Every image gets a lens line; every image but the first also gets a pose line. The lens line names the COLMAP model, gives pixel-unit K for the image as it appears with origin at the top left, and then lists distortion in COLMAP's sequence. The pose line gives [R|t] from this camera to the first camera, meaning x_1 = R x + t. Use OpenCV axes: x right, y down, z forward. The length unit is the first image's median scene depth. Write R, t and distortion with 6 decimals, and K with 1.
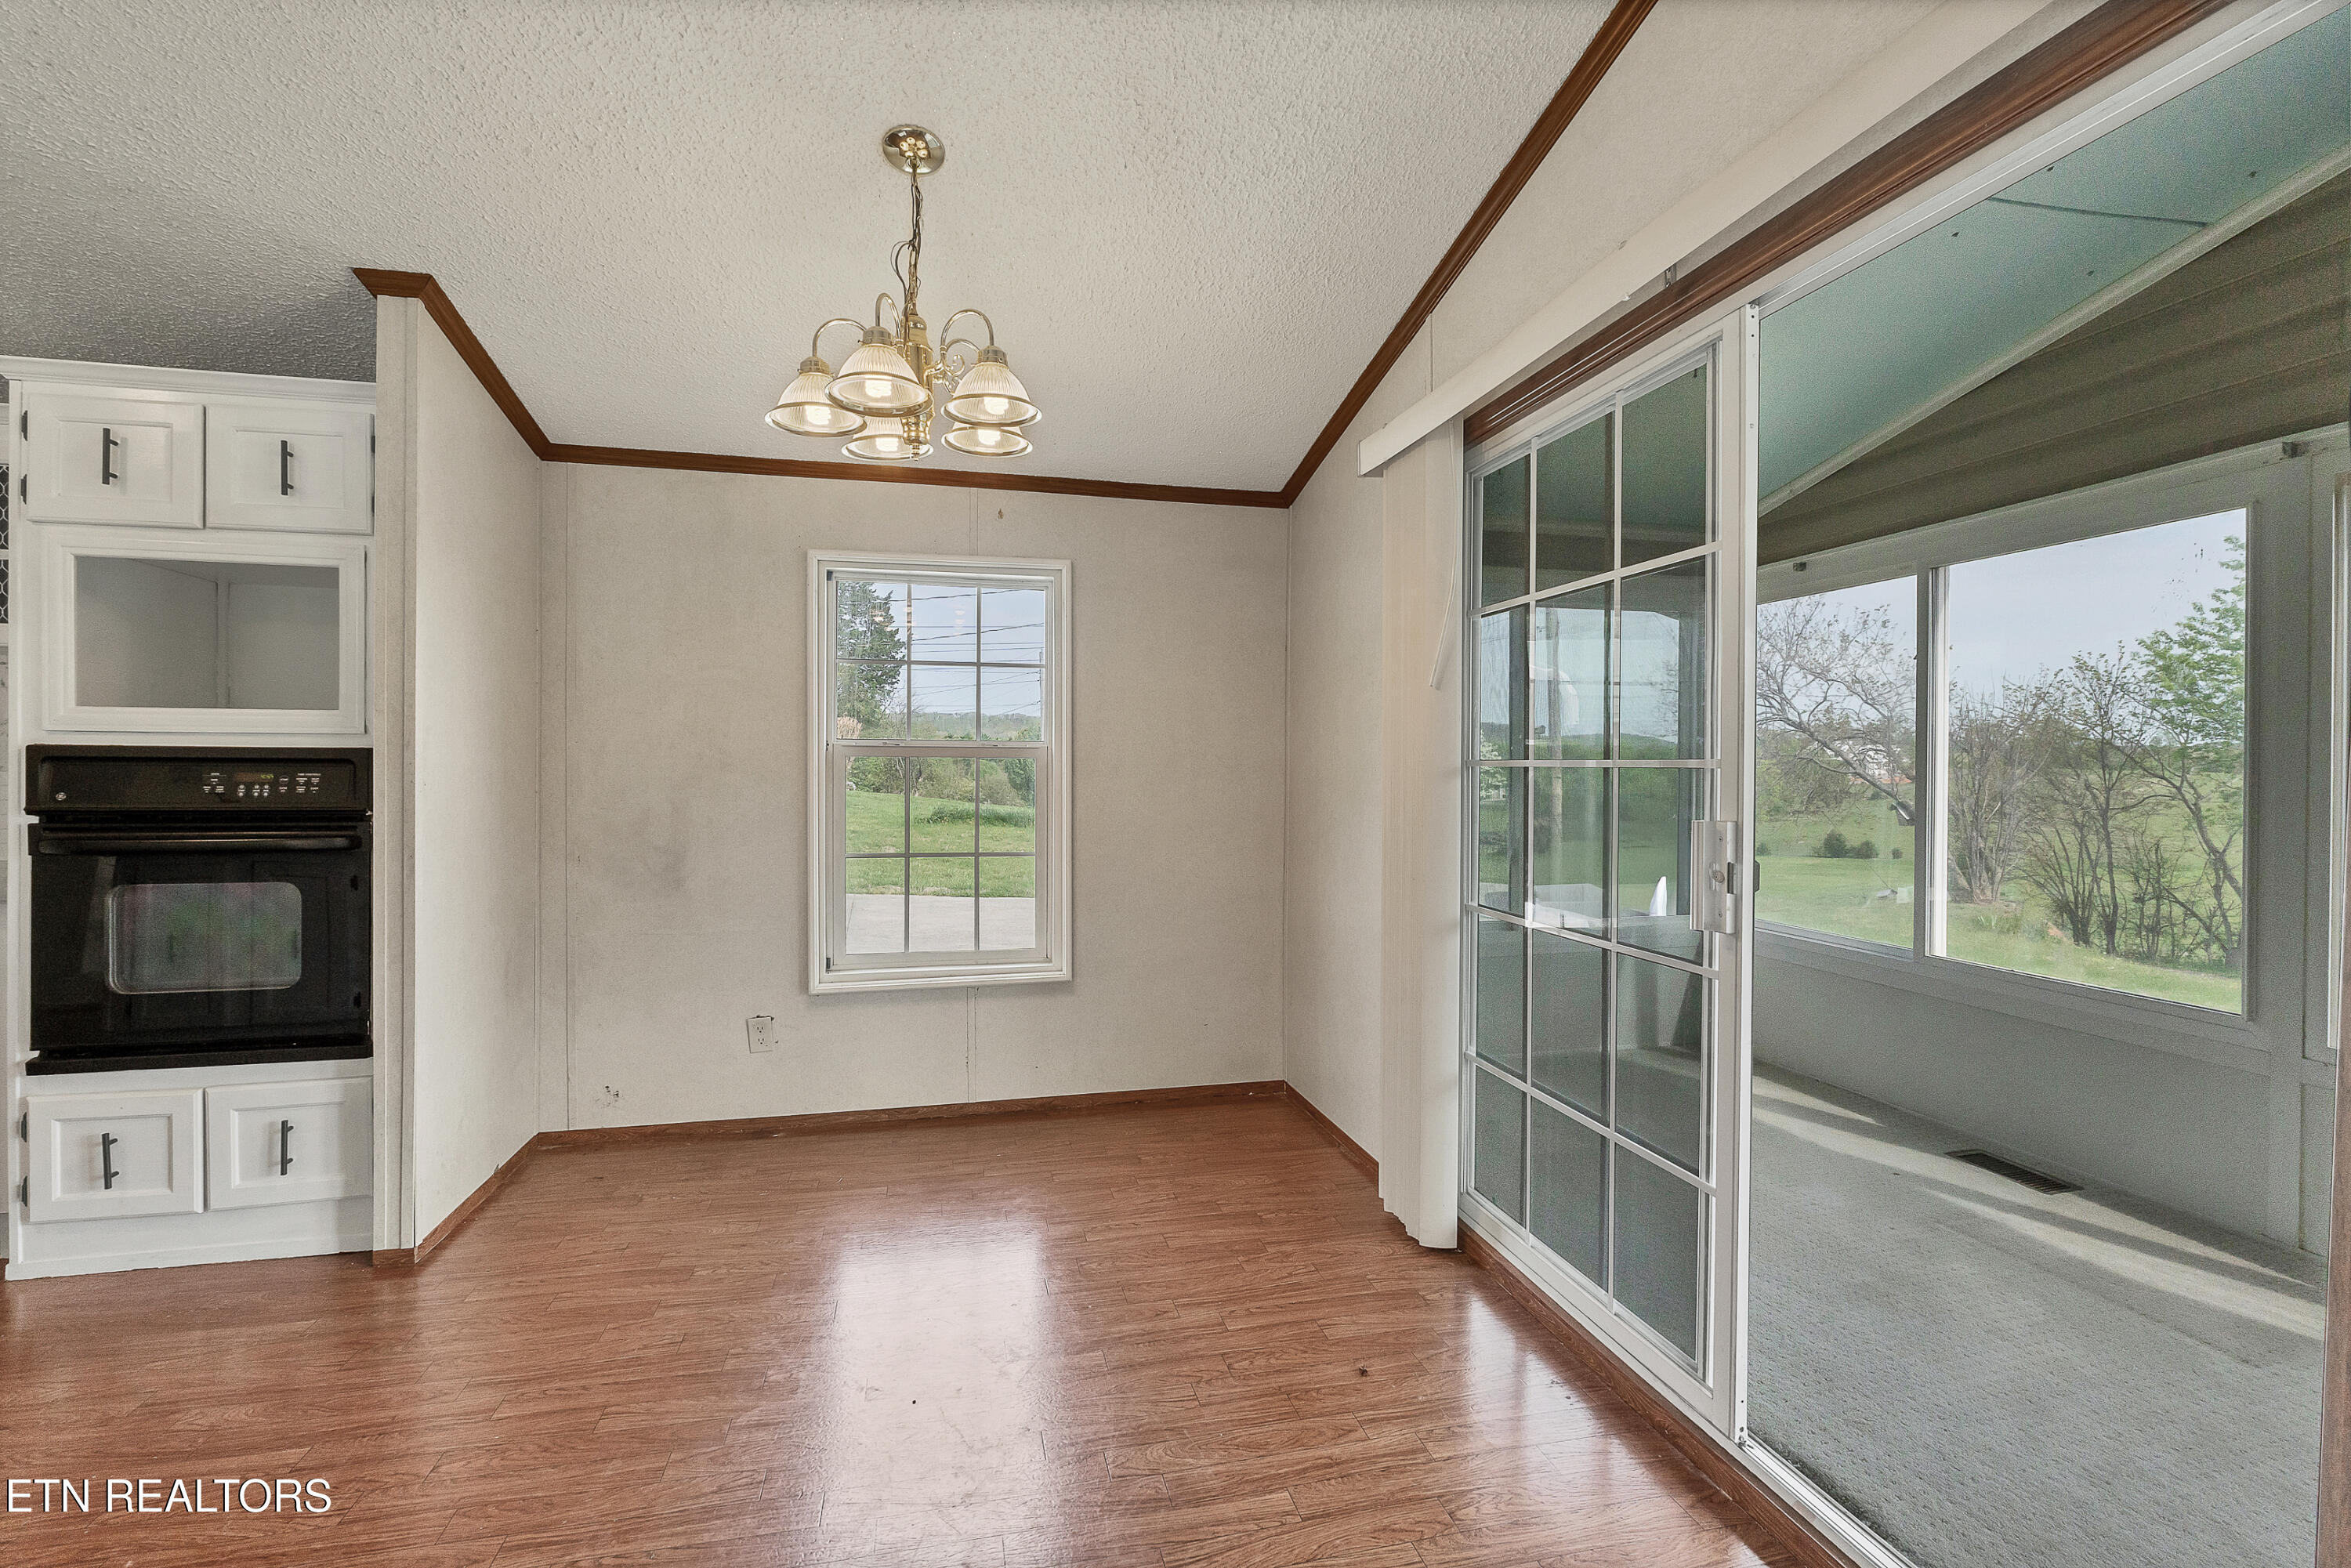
lens RADIAL K [[1017.0, 0, 1181.4], [0, 1017.0, 767.9], [0, 0, 1]] dist [-0.008078, -0.000601]
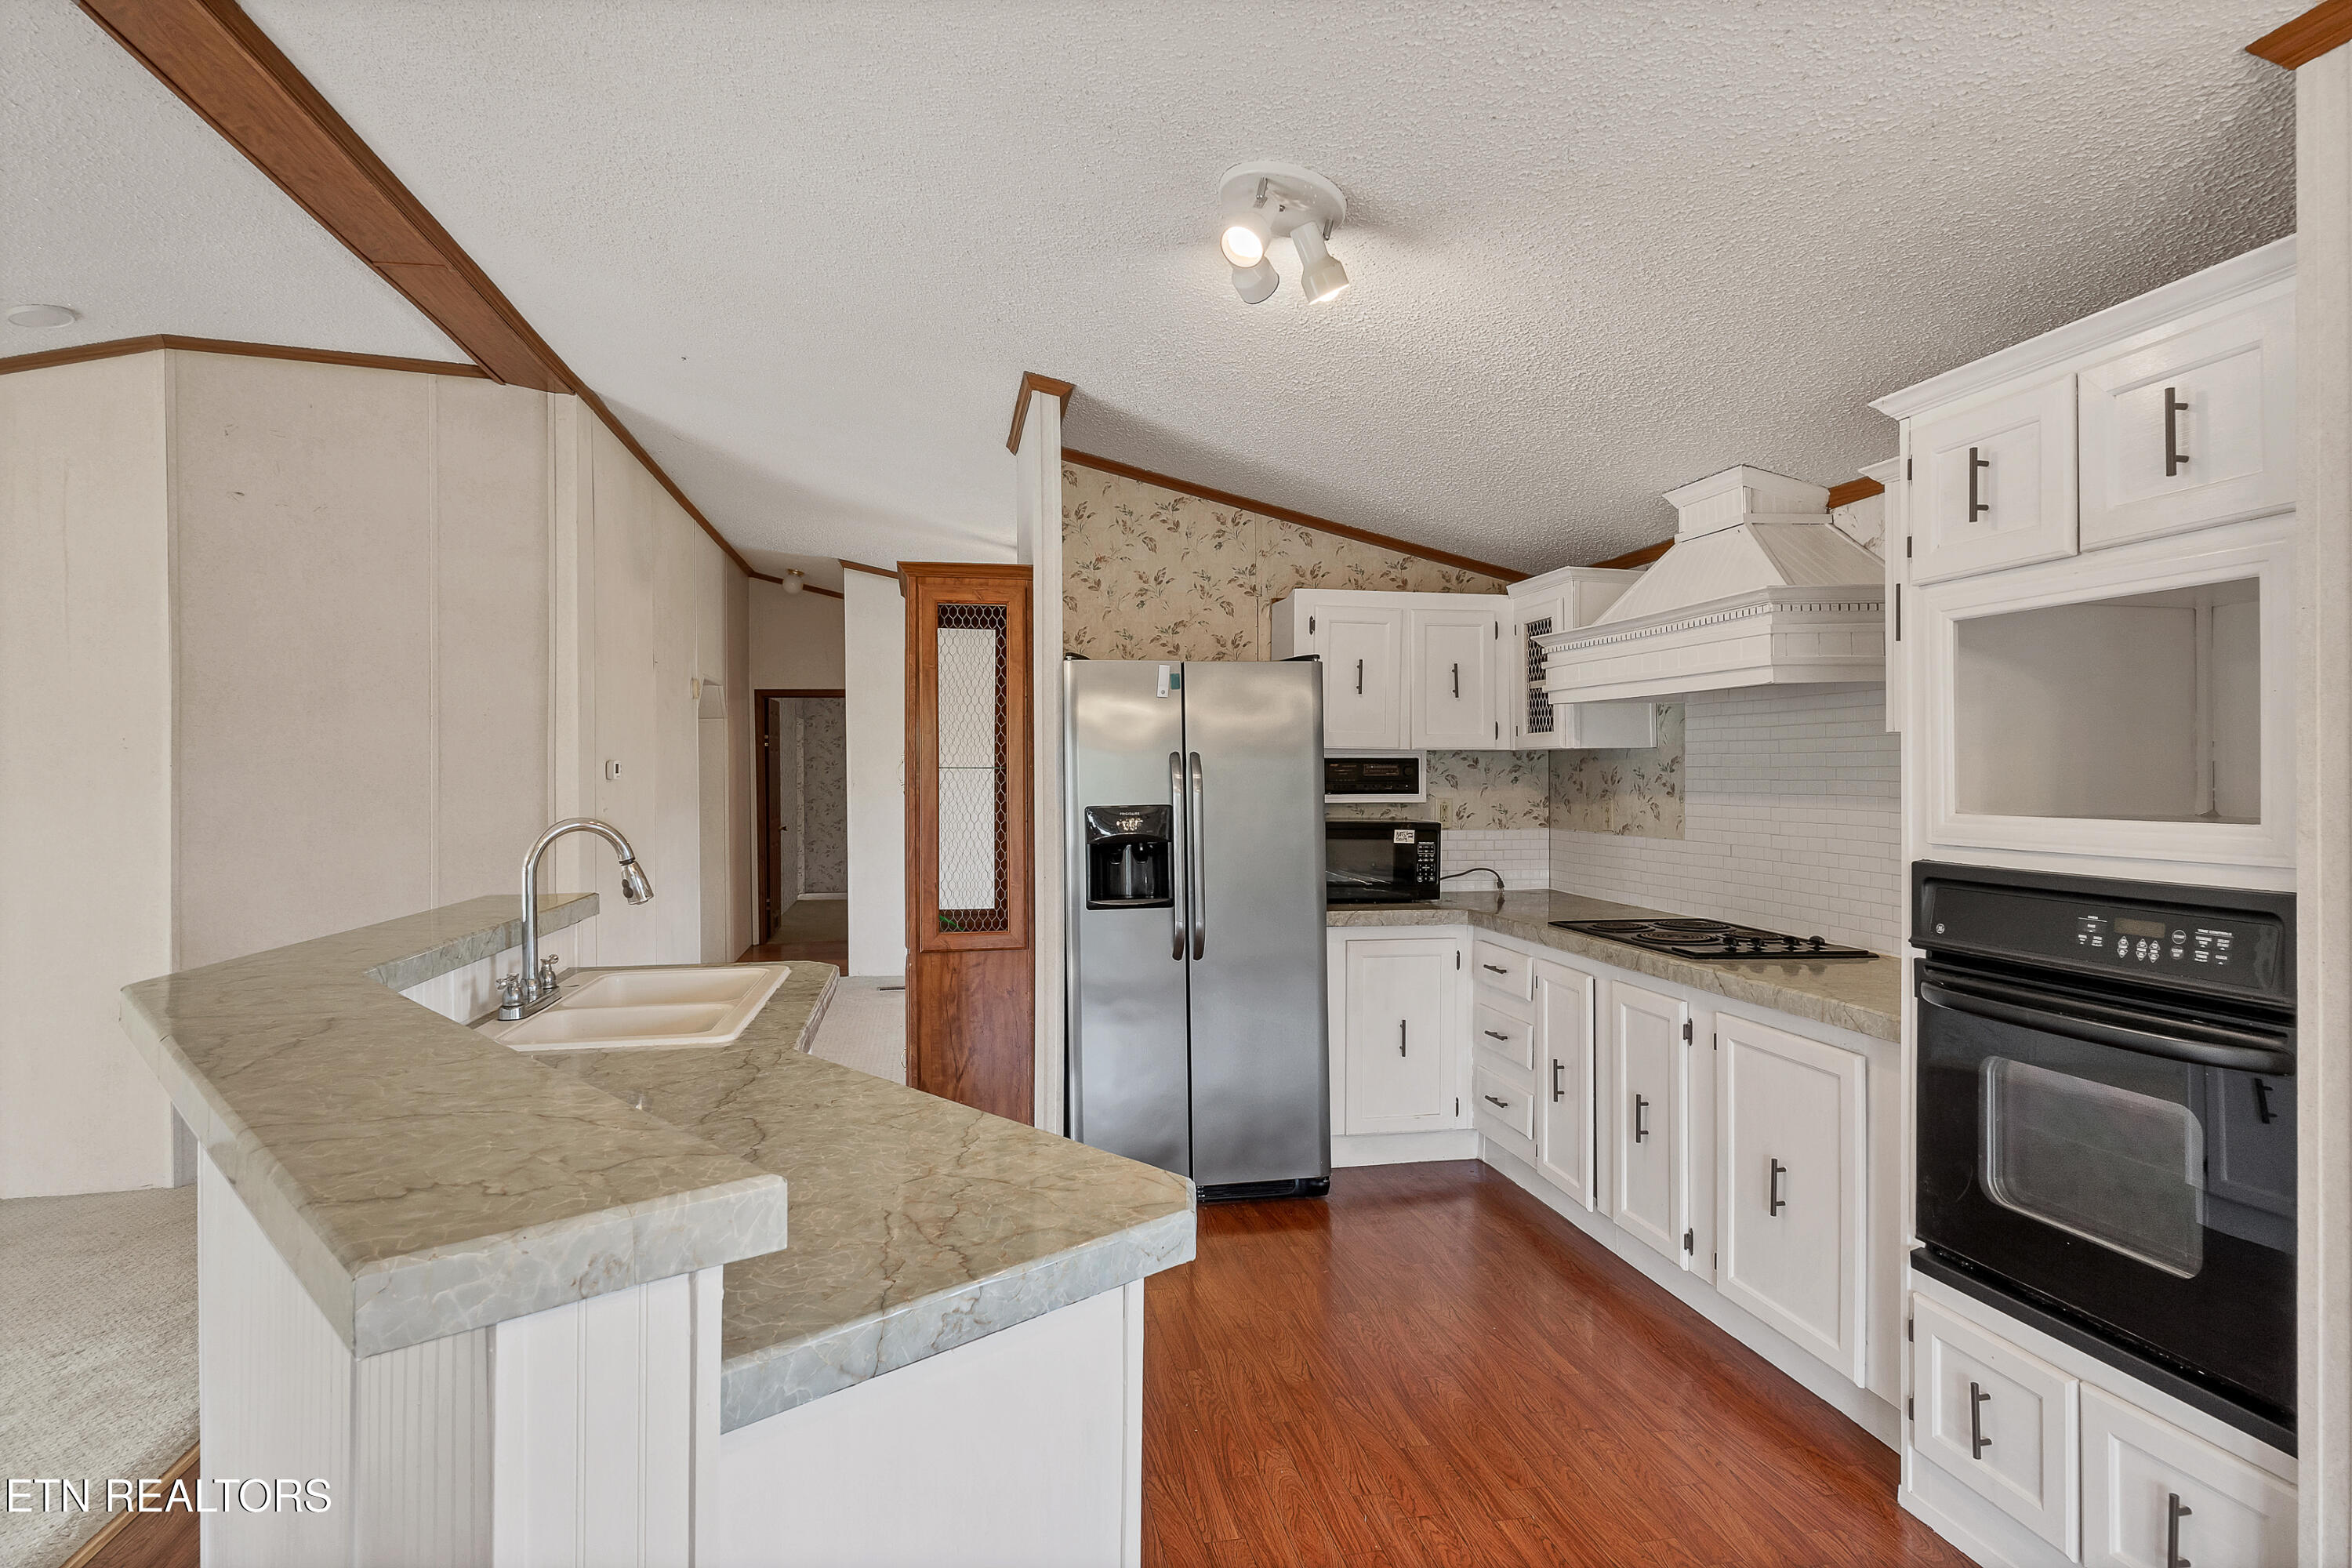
lens RADIAL K [[1258.7, 0, 1157.7], [0, 1258.7, 777.6], [0, 0, 1]] dist [-0.006060, 0.001146]
pose [[-0.055330, -0.004384, -0.998459, -0.091984], [0.004351, 0.999980, -0.004632, -0.085152], [0.998459, -0.004600, -0.055309, 0.425348]]
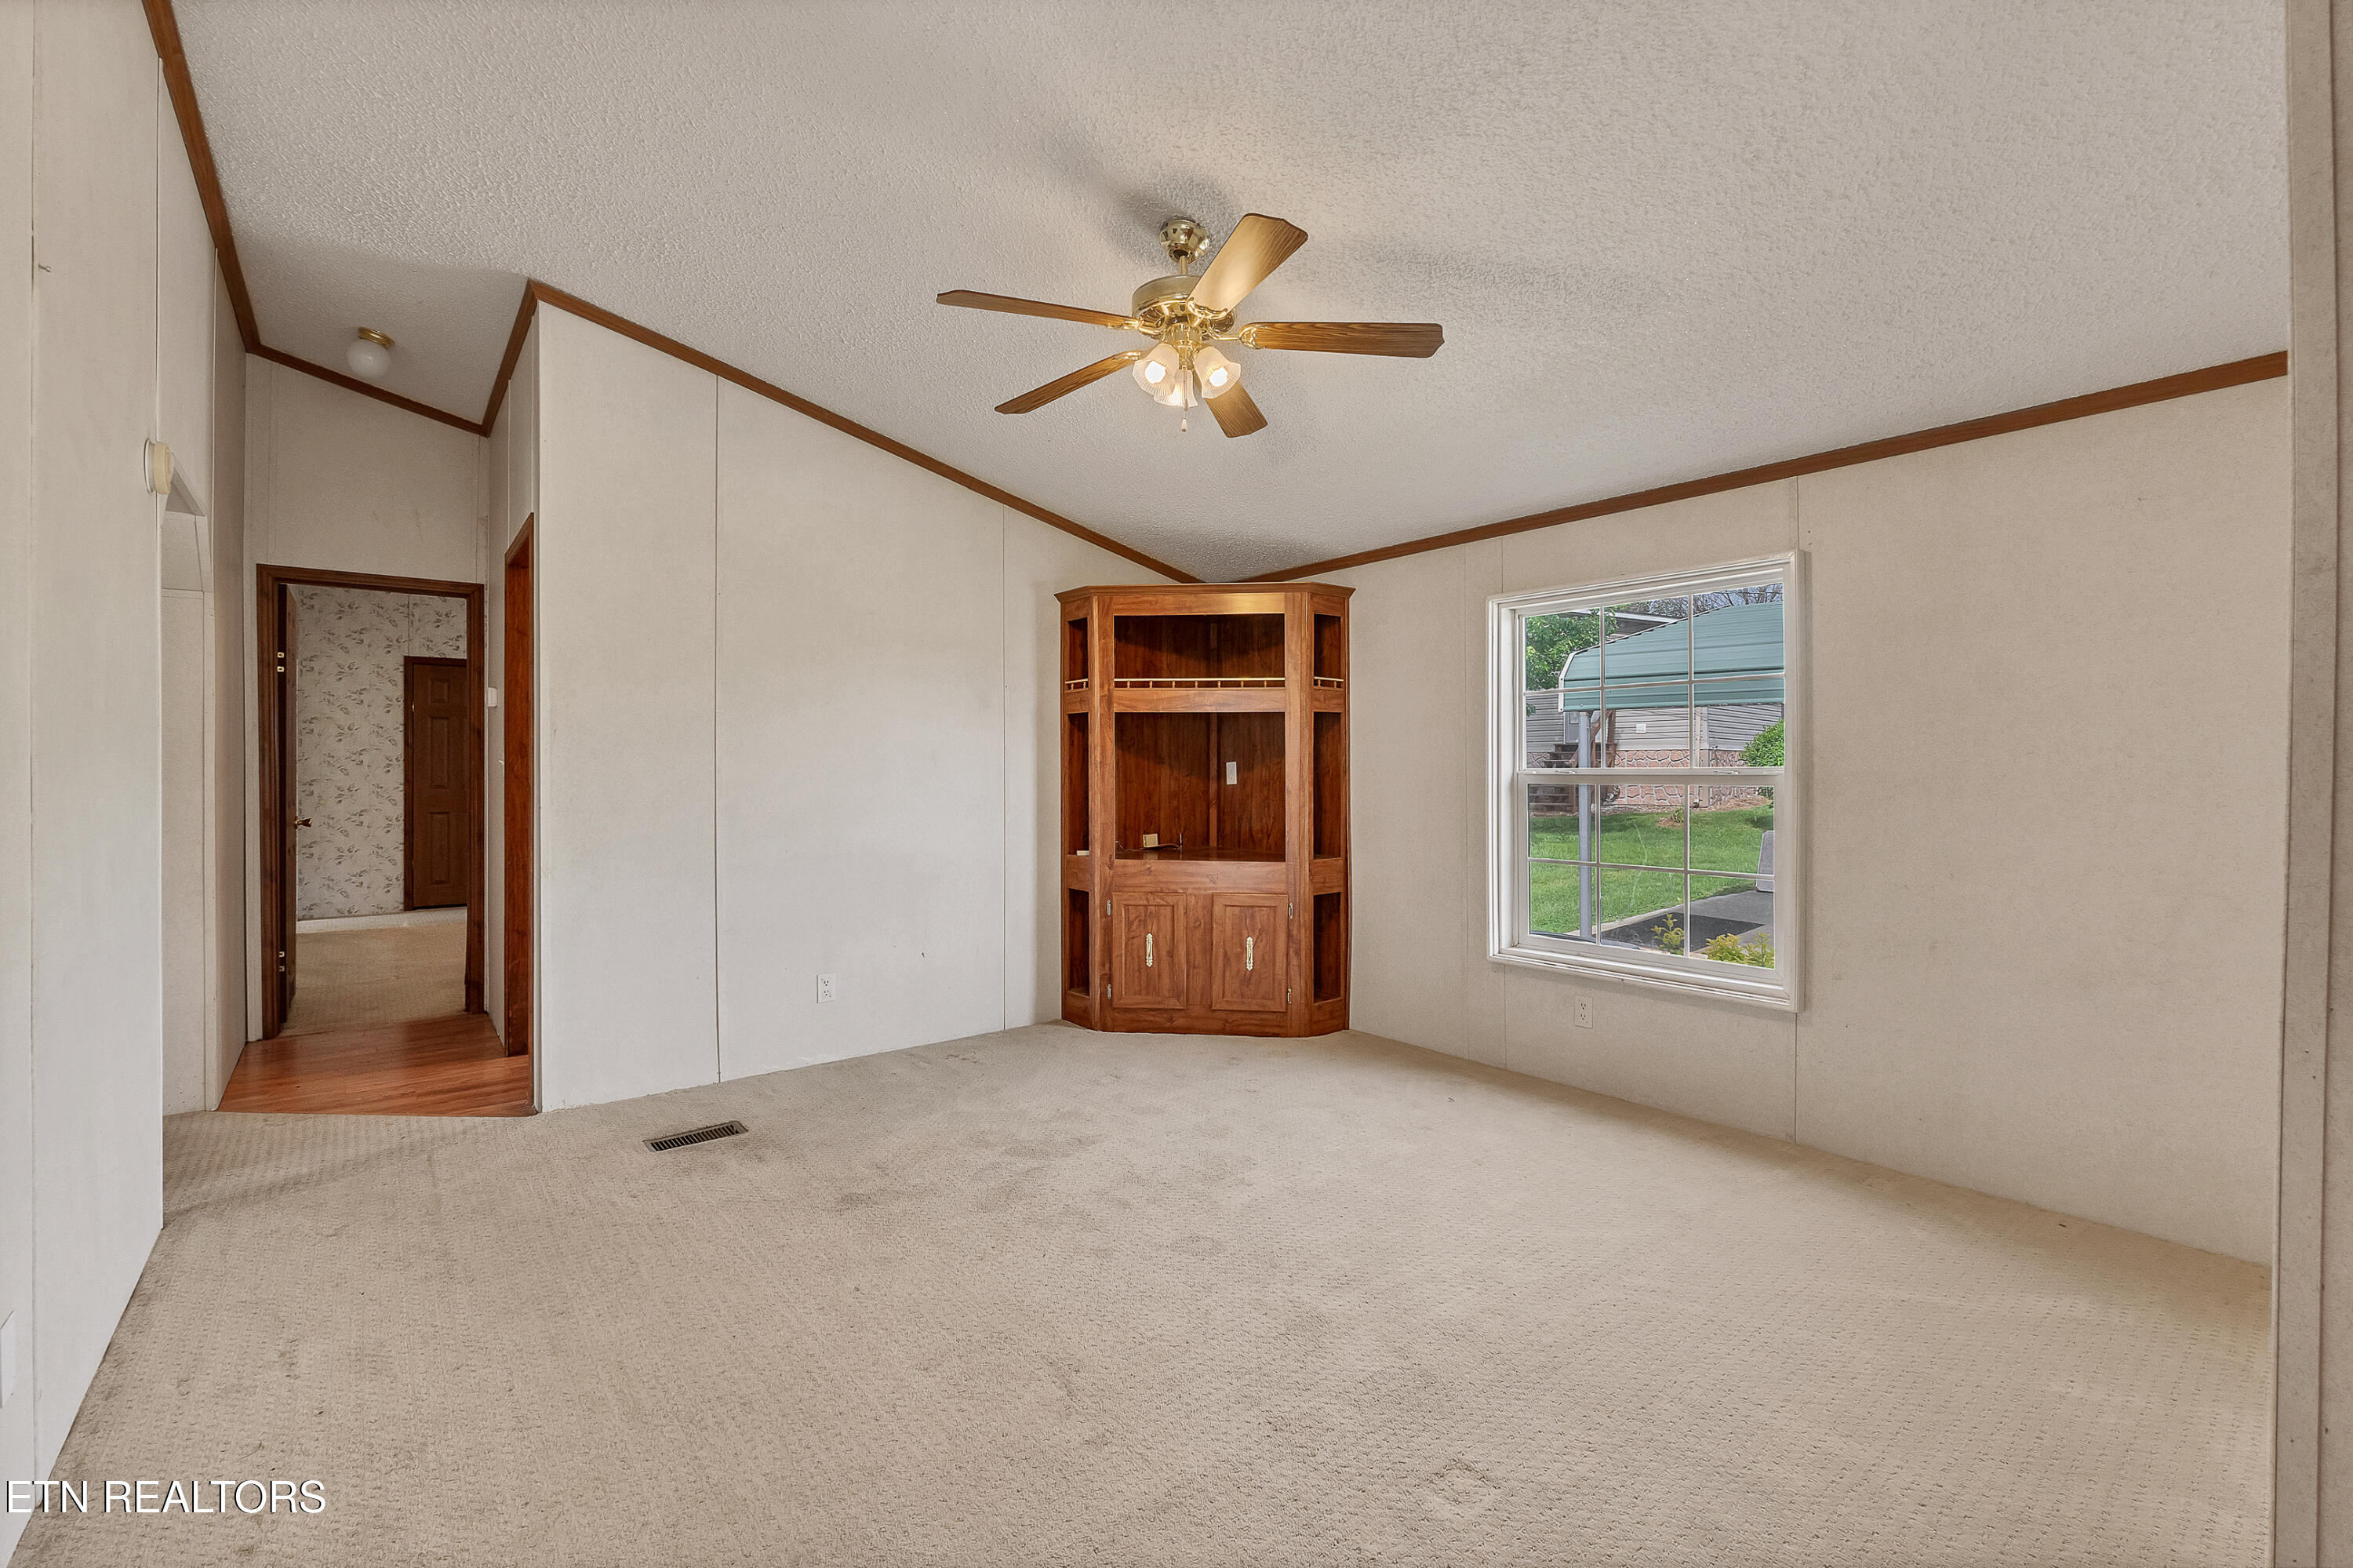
lens RADIAL K [[1017.9, 0, 1187.7], [0, 1017.9, 770.8], [0, 0, 1]] dist [-0.008078, -0.000601]
pose [[0.430994, -0.006291, -0.902333, -1.952145], [0.003105, 0.999980, -0.005489, -0.017684], [0.902349, -0.000437, 0.431005, -0.466555]]
